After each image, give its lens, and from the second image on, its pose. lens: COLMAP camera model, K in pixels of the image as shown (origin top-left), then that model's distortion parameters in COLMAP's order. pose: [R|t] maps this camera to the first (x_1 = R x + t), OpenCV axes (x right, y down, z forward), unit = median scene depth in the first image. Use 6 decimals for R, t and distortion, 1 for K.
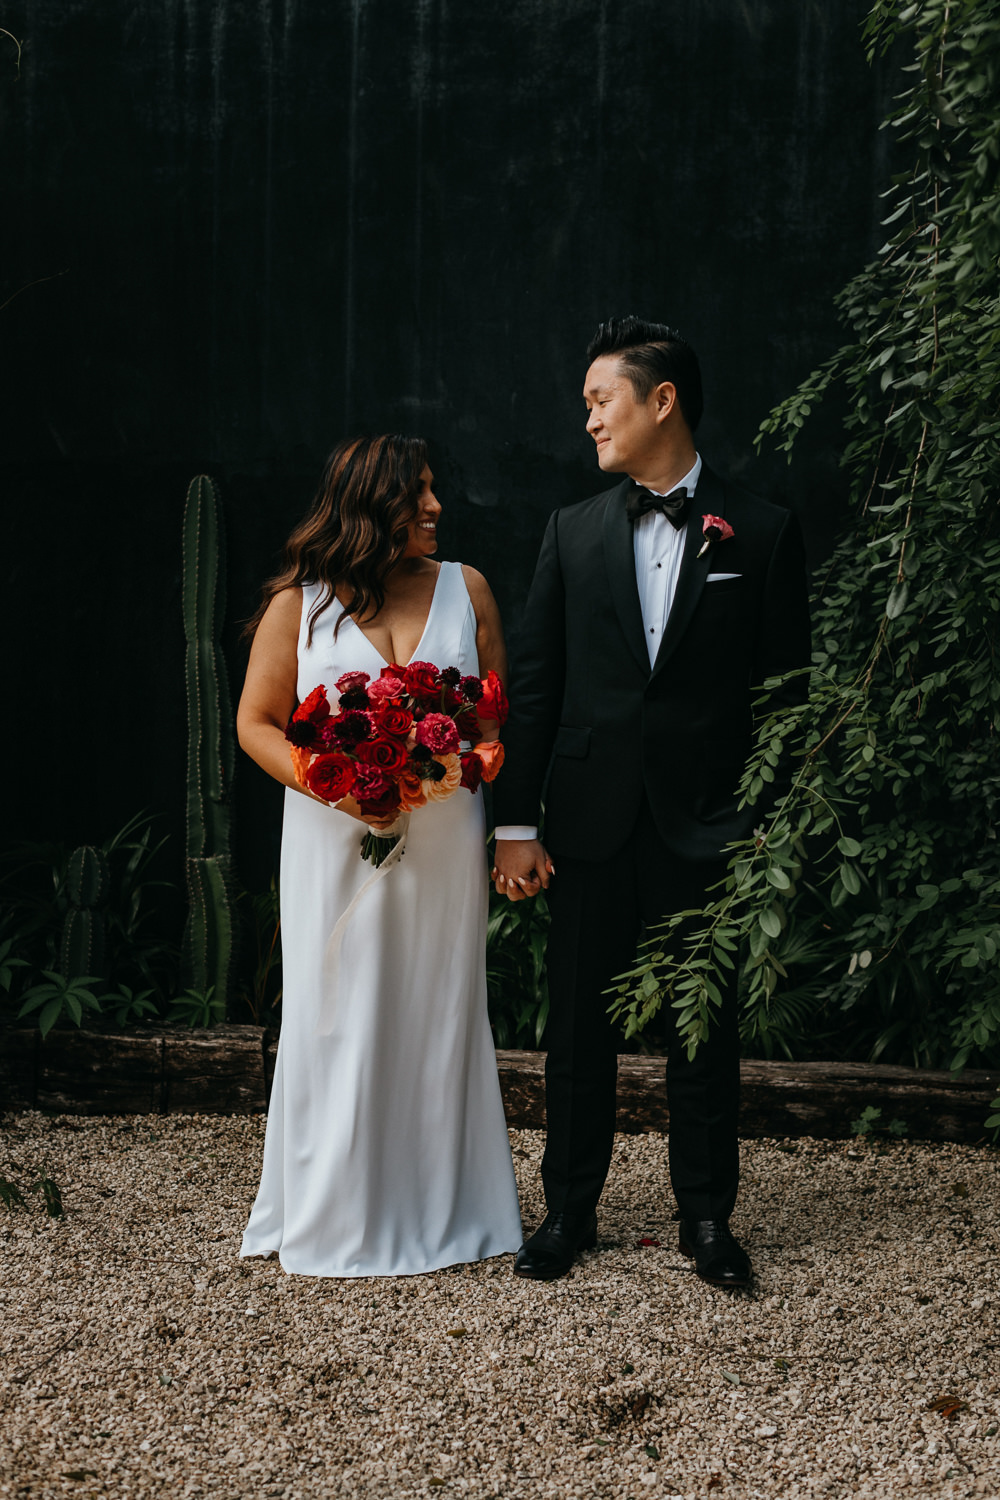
lens RADIAL K [[2149.5, 0, 500.0], [0, 2149.5, 750.0], [0, 0, 1]] dist [0.038959, -0.055288]
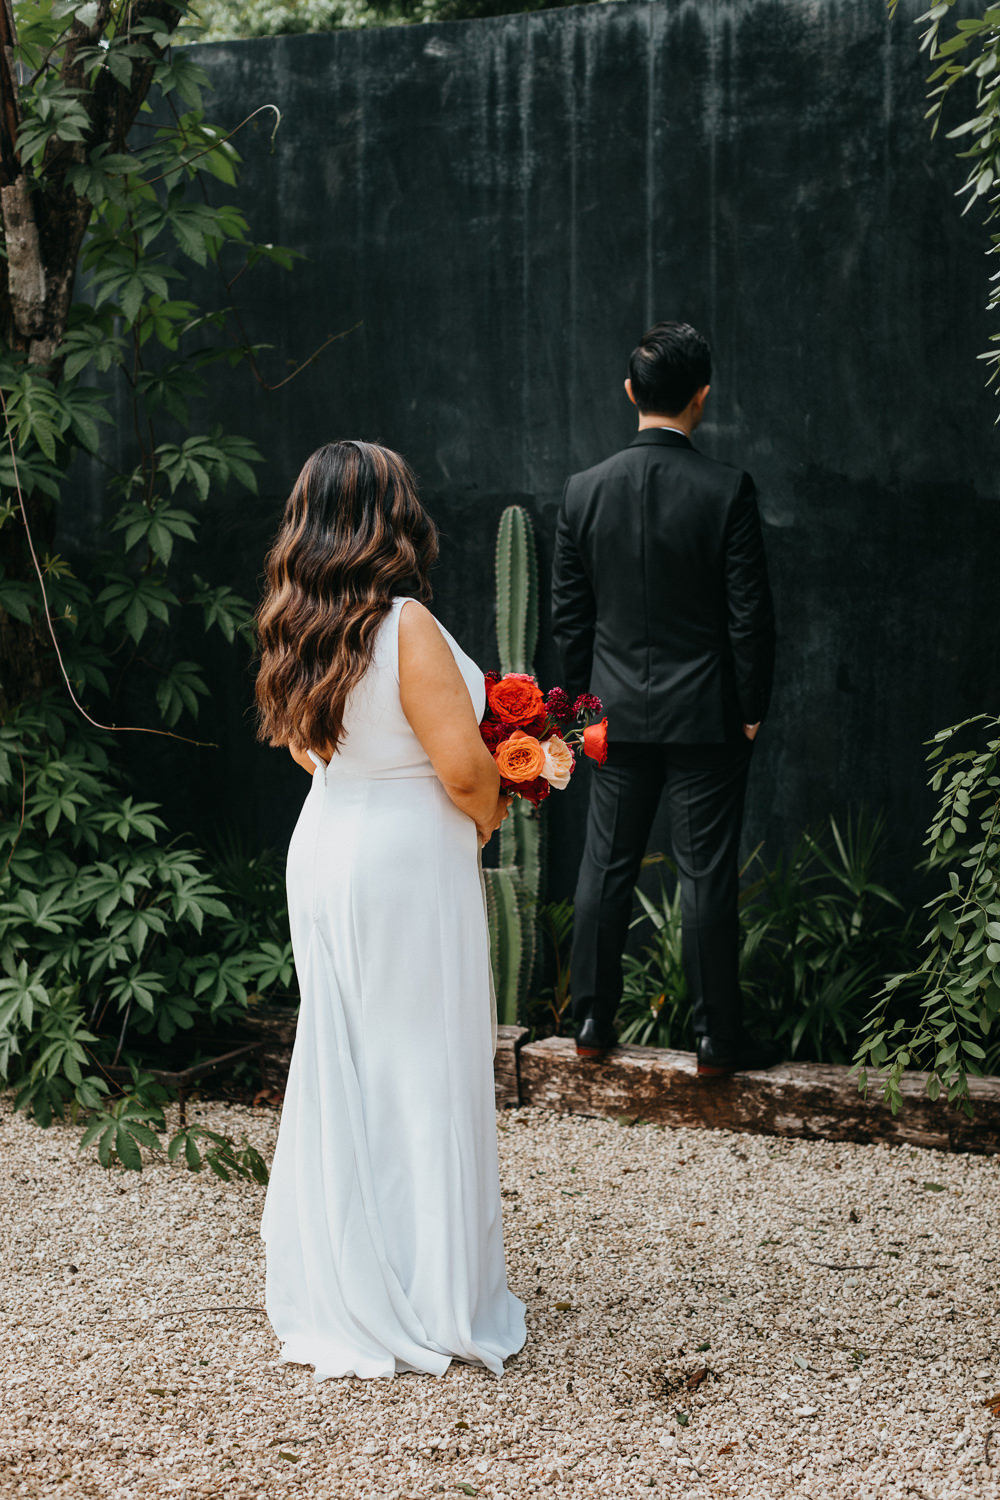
lens RADIAL K [[2203.3, 0, 500.0], [0, 2203.3, 750.0], [0, 0, 1]] dist [0.037407, -0.053399]
pose [[0.960351, -0.003205, -0.278775, 0.184569], [-0.001508, 0.999860, -0.016692, 0.011220], [0.278789, 0.016451, 0.960211, -0.041560]]
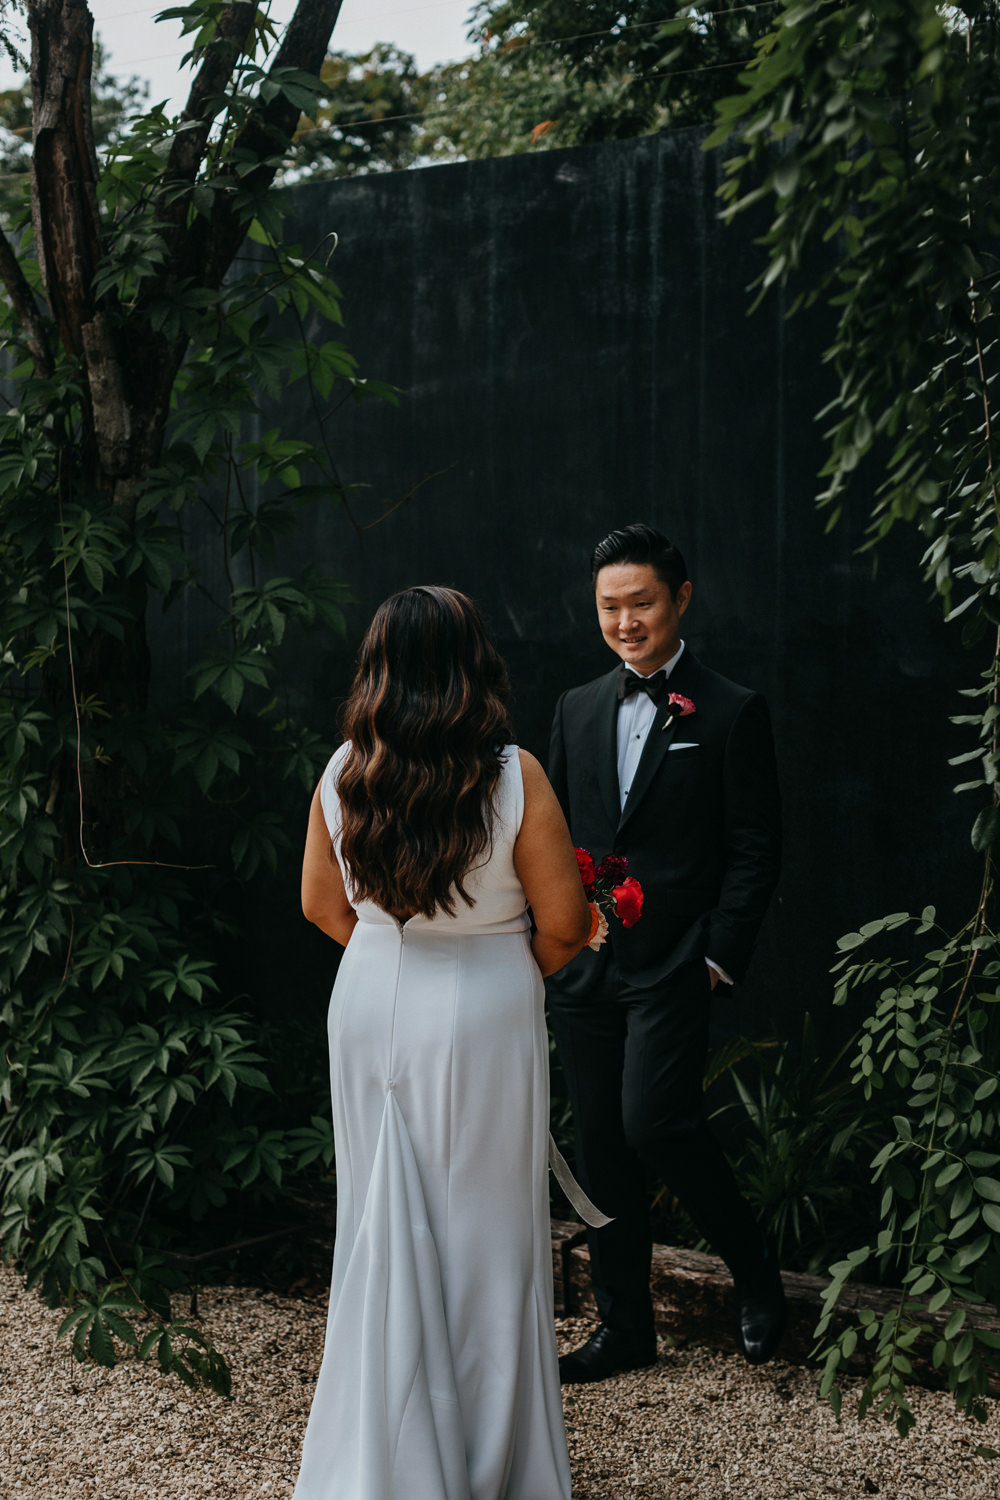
lens RADIAL K [[2167.8, 0, 500.0], [0, 2167.8, 750.0], [0, 0, 1]] dist [0.048108, -0.071292]
pose [[0.891473, -0.006274, -0.453030, 0.302419], [-0.032349, 0.996471, -0.077456, -0.005595], [0.451917, 0.083705, 0.888124, 0.115067]]
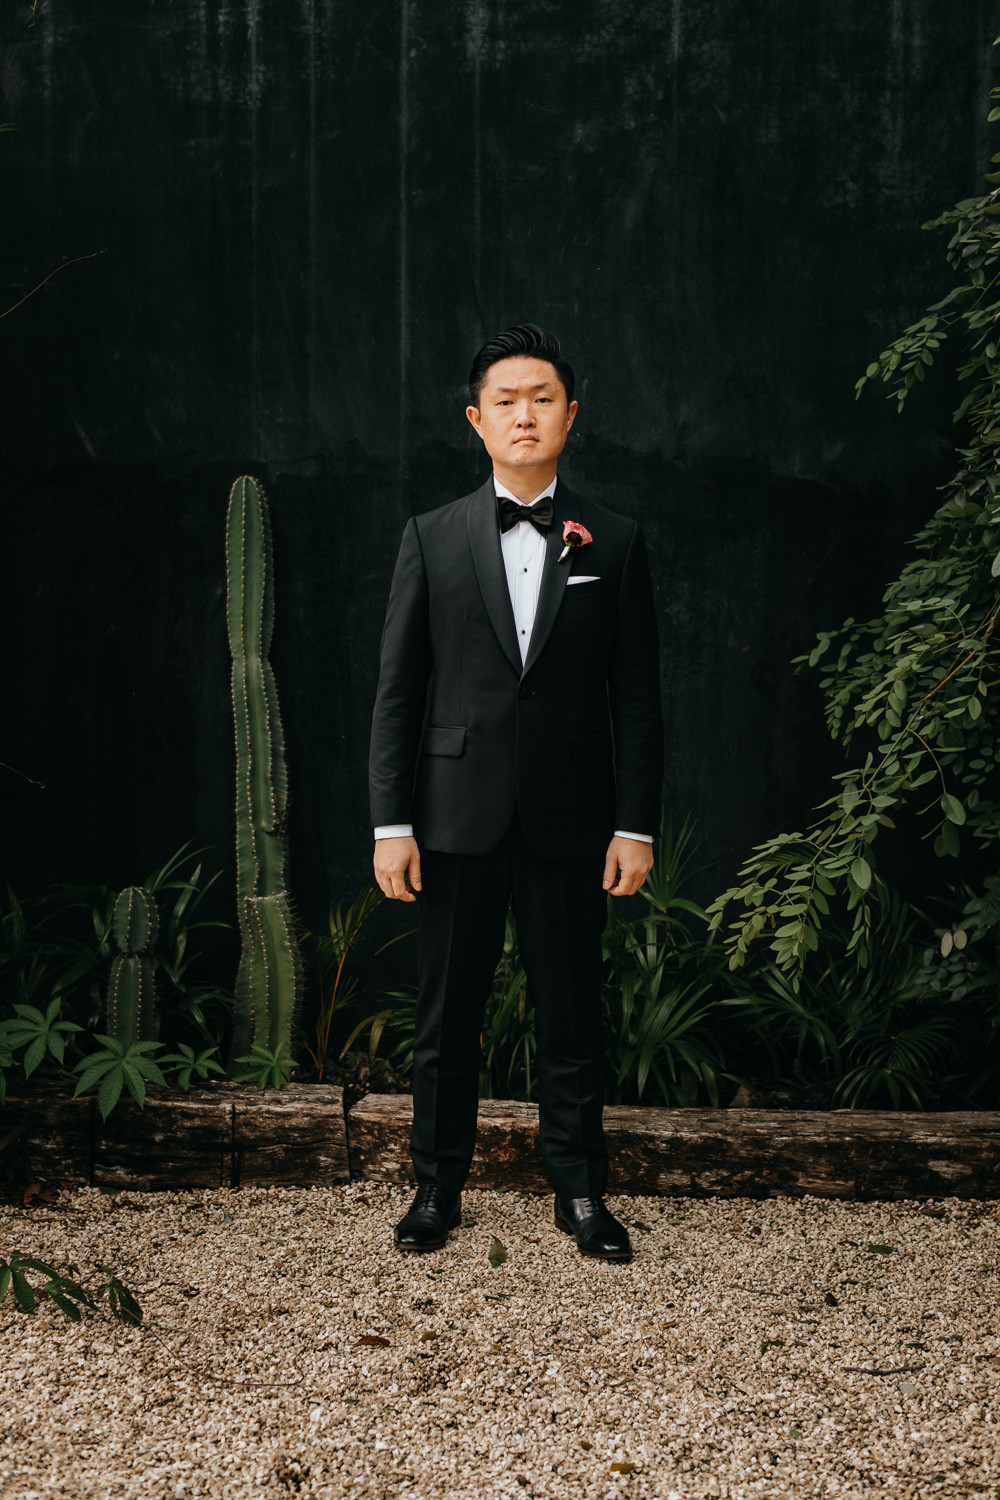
lens RADIAL K [[2149.5, 0, 500.0], [0, 2149.5, 750.0], [0, 0, 1]] dist [0.038959, -0.055288]
pose [[0.999658, -0.021664, 0.014645, -0.054949], [0.021601, 0.999757, 0.004401, -0.015472], [-0.014737, -0.004083, 0.999883, 0.099423]]
